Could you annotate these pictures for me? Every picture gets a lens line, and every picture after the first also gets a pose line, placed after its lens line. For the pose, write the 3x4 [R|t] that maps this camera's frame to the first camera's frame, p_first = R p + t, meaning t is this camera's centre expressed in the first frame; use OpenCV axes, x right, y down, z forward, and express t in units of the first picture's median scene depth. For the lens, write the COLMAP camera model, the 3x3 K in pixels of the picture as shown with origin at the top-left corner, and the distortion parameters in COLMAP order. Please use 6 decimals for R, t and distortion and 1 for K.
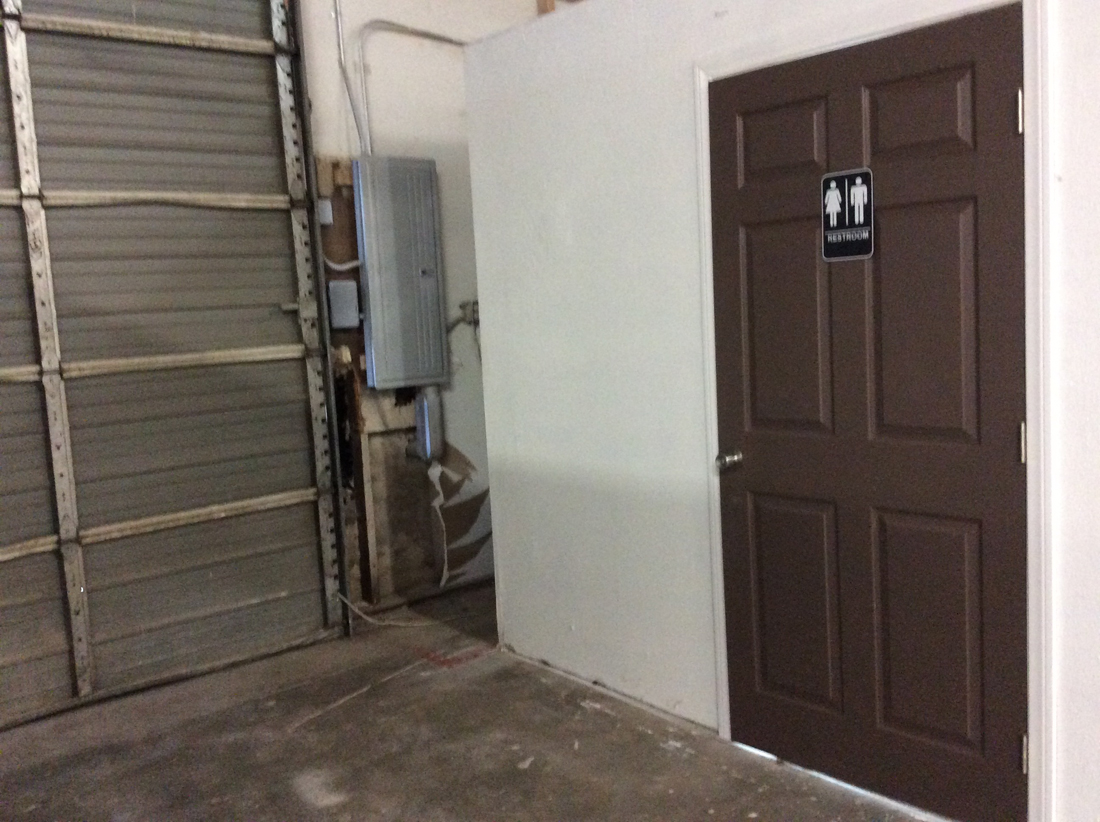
lens RADIAL K [[1018.8, 0, 555.0], [0, 1018.8, 397.5], [0, 0, 1]] dist [0.150959, -0.273991]
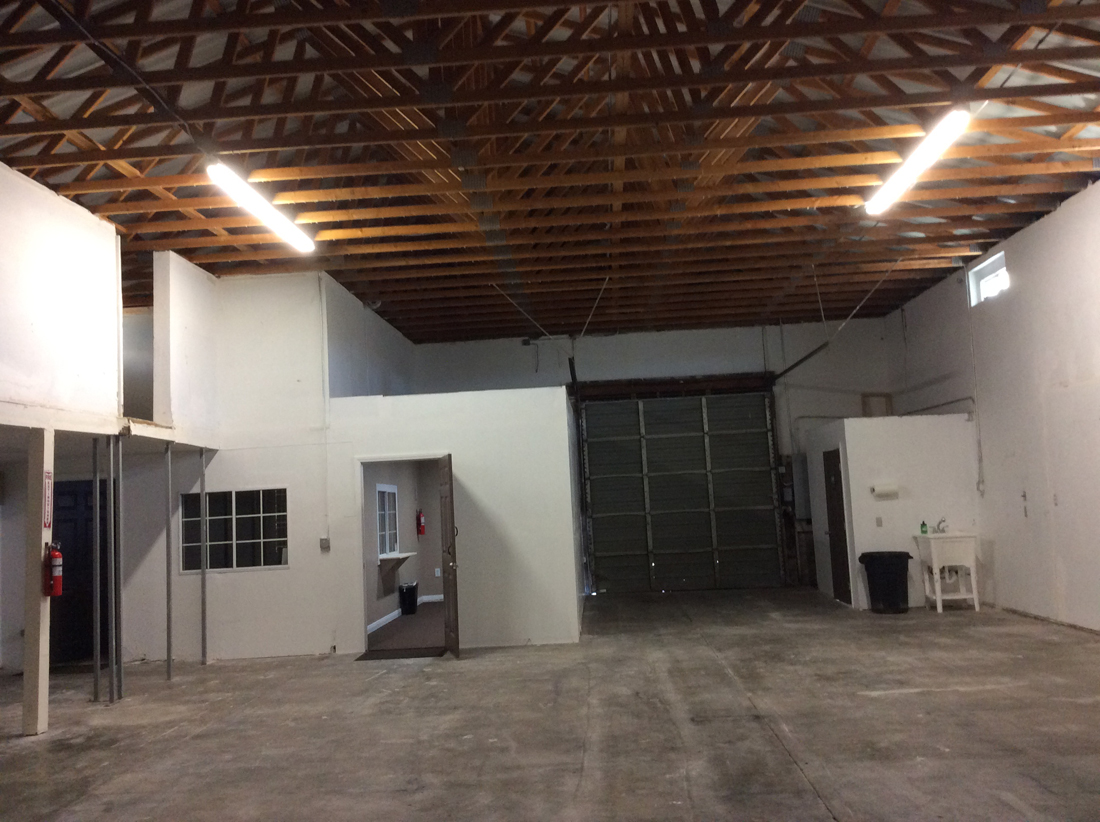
lens RADIAL K [[1018.8, 0, 555.0], [0, 1018.8, 397.5], [0, 0, 1]] dist [0.150959, -0.273991]
pose [[0.731221, -0.050130, -0.680296, 1.772013], [-0.057474, 0.989222, -0.134671, 0.111080], [0.679715, 0.137573, 0.720459, -2.342328]]
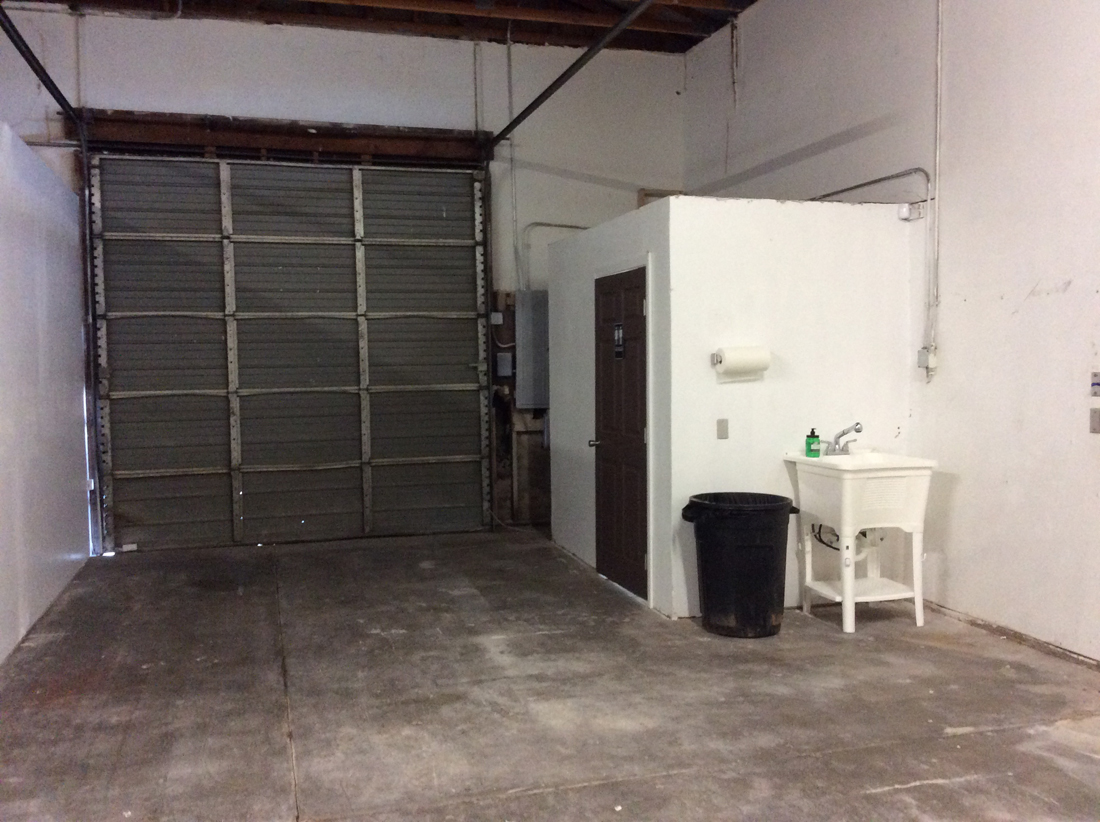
lens RADIAL K [[1018.8, 0, 555.0], [0, 1018.8, 397.5], [0, 0, 1]] dist [0.150959, -0.273991]
pose [[0.912156, 0.058108, -0.405702, 0.726419], [-0.076762, 0.996603, -0.029846, 0.025161], [0.402590, 0.058367, 0.913518, -0.800652]]
